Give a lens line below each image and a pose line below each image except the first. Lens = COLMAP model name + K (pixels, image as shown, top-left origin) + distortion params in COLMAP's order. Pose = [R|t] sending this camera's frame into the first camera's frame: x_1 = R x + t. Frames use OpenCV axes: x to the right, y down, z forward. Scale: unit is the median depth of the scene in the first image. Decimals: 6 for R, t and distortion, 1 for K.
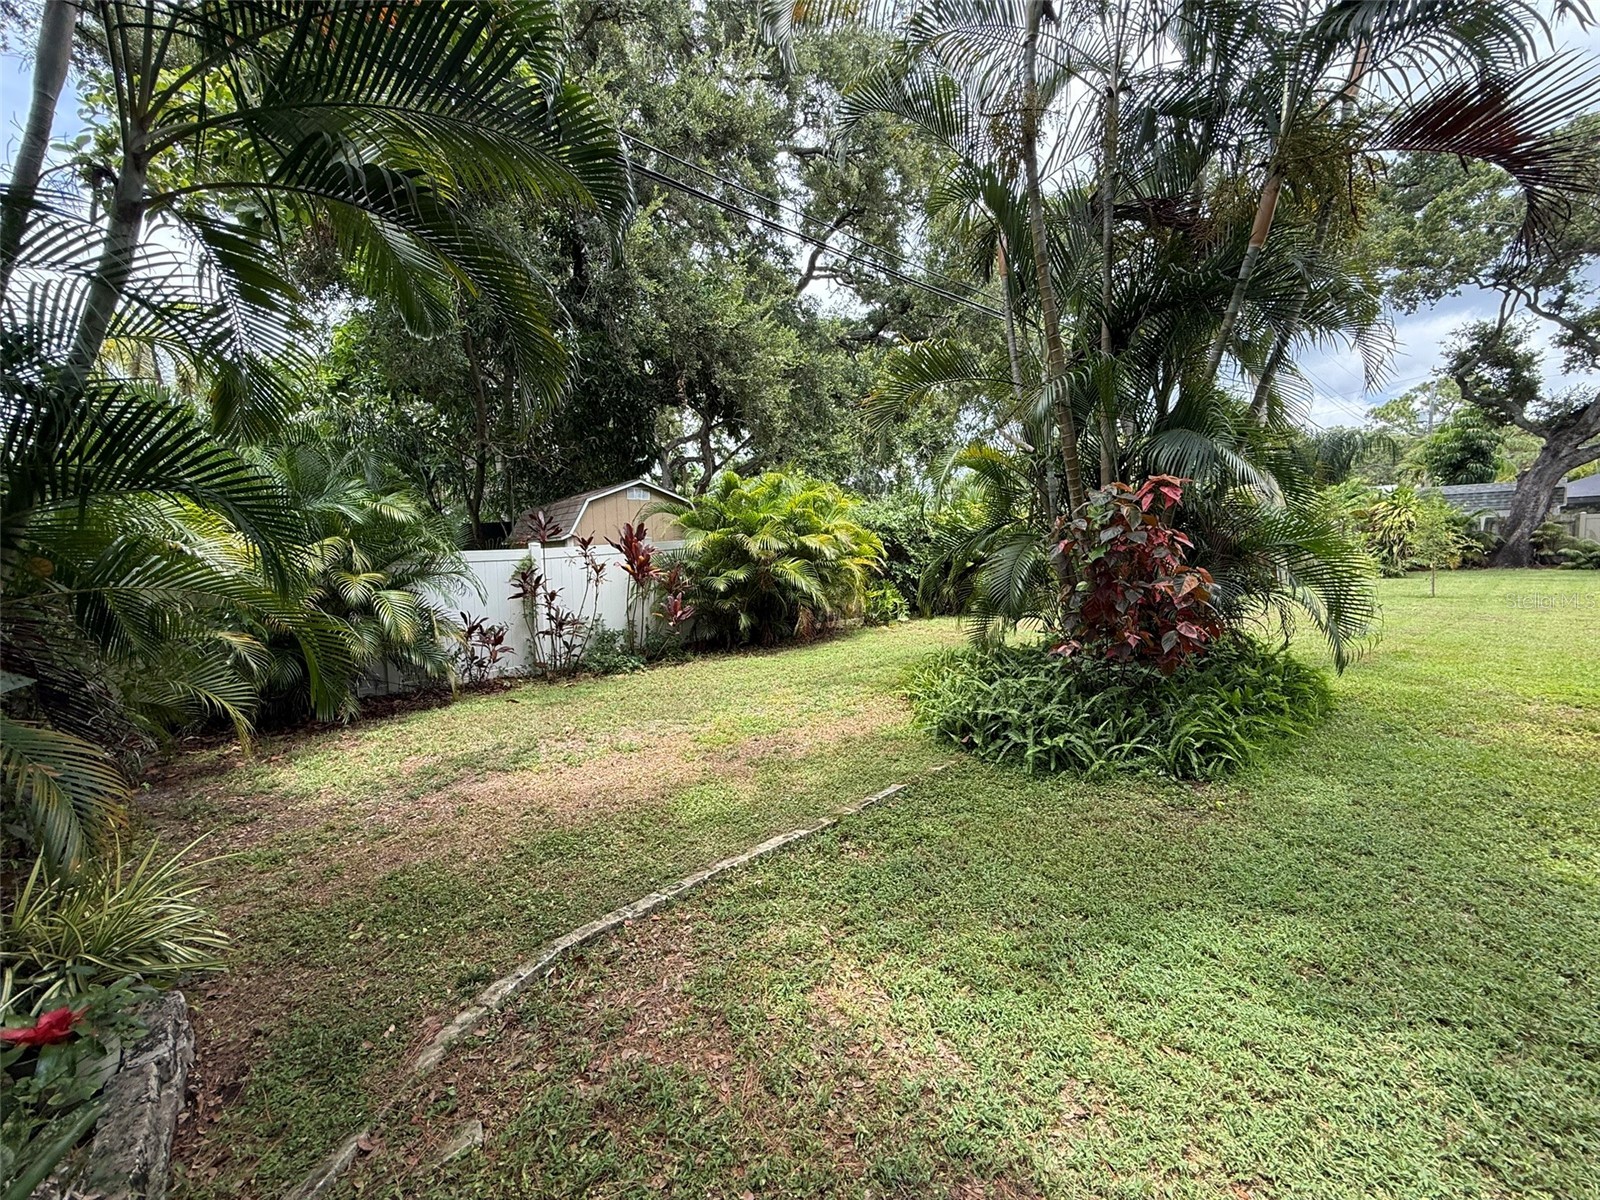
lens RADIAL K [[635.1, 0, 793.9], [0, 635.1, 598.8], [0, 0, 1]] dist [-0.001157, 0.000262]
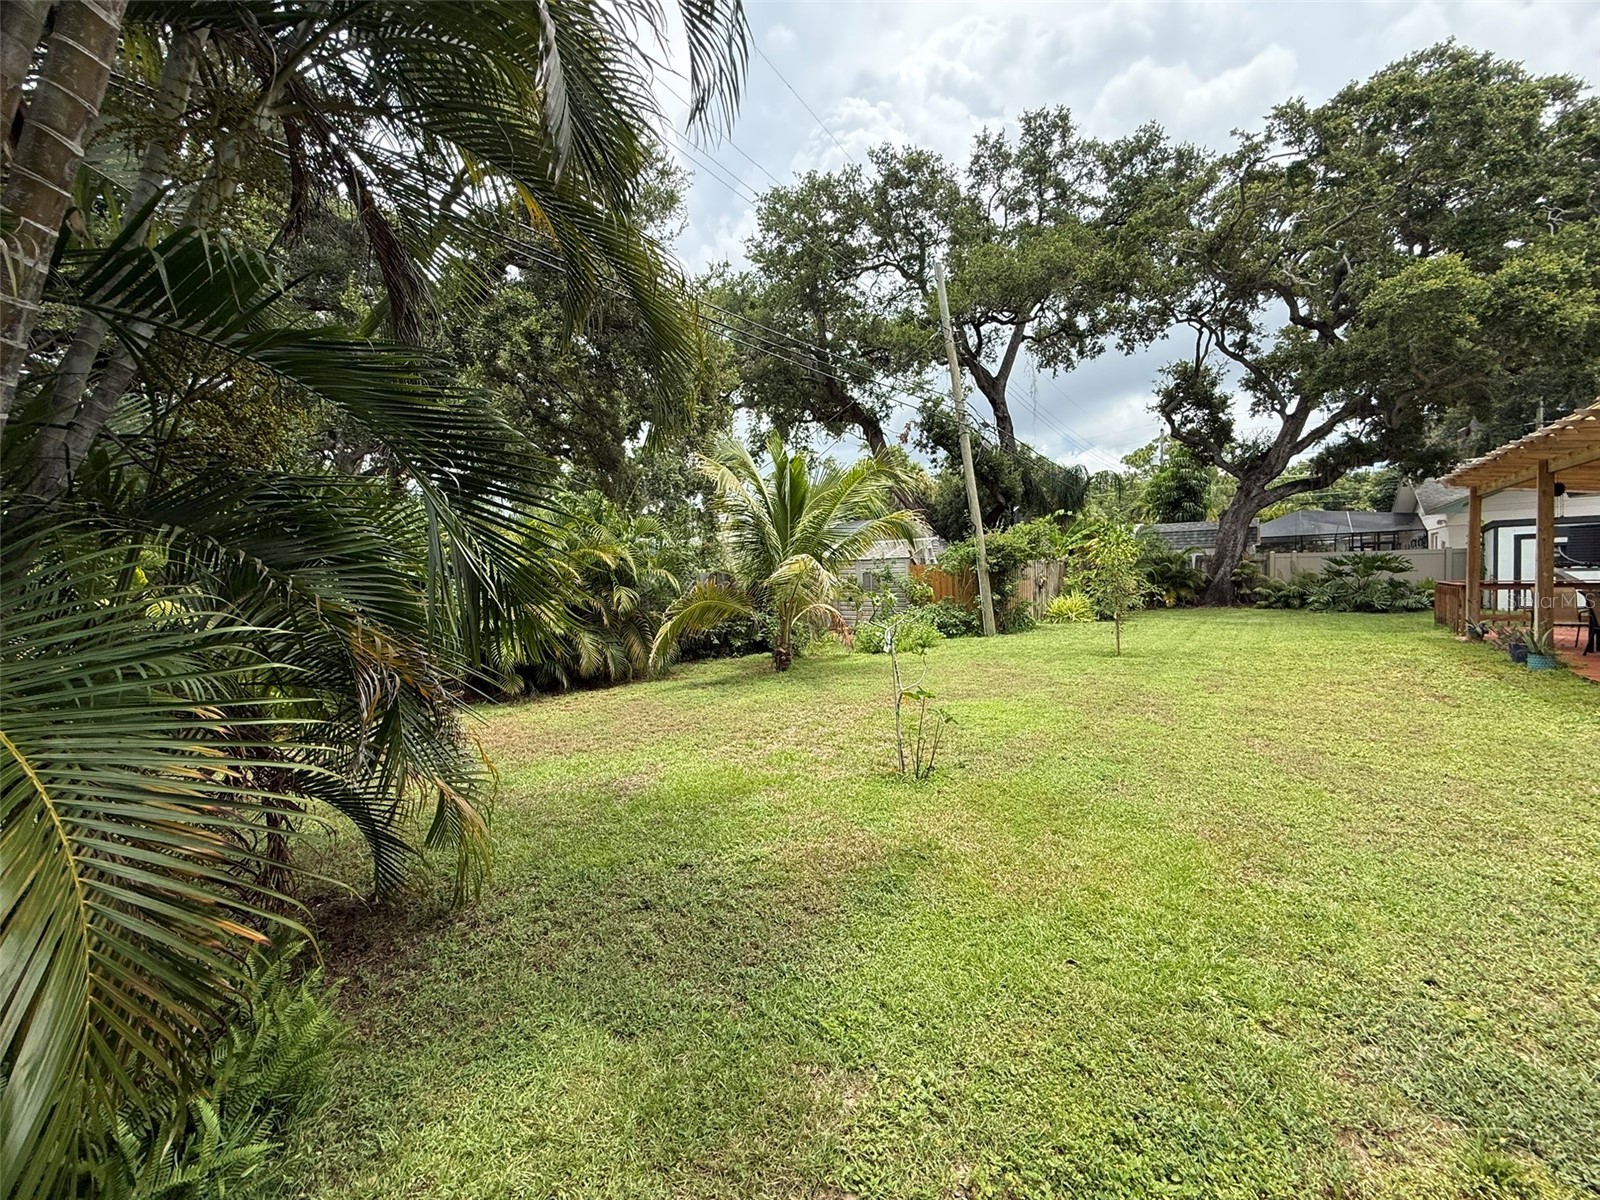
lens RADIAL K [[635.1, 0, 793.7], [0, 635.1, 598.1], [0, 0, 1]] dist [-0.001157, 0.000262]
pose [[0.972827, -0.003931, 0.231501, 0.294804], [0.014617, 0.998904, -0.044461, -0.031301], [-0.231073, 0.046637, 0.971818, 0.216137]]
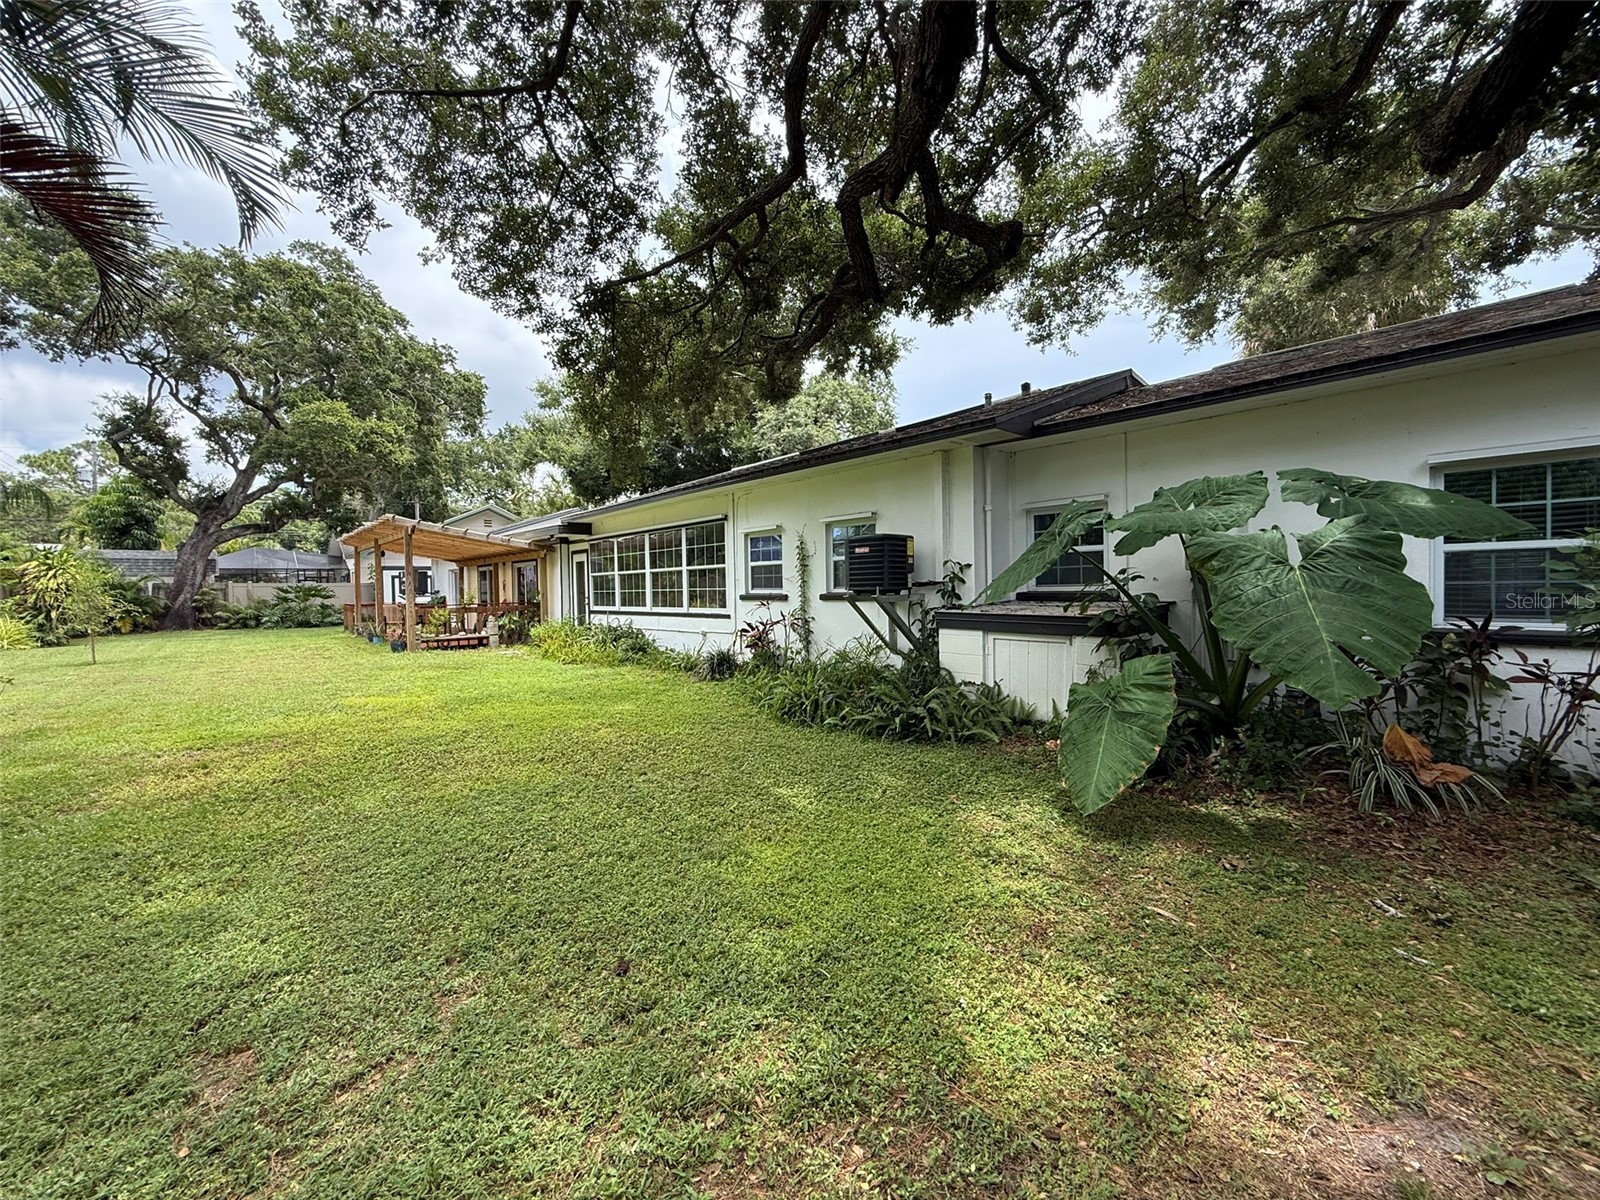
lens RADIAL K [[635.1, 0, 793.3], [0, 635.1, 598.6], [0, 0, 1]] dist [-0.001157, 0.000262]
pose [[-0.033402, 0.010002, 0.999392, 0.016329], [0.092116, 0.995724, -0.006886, 0.001971], [-0.995188, 0.091830, -0.034180, -0.012672]]
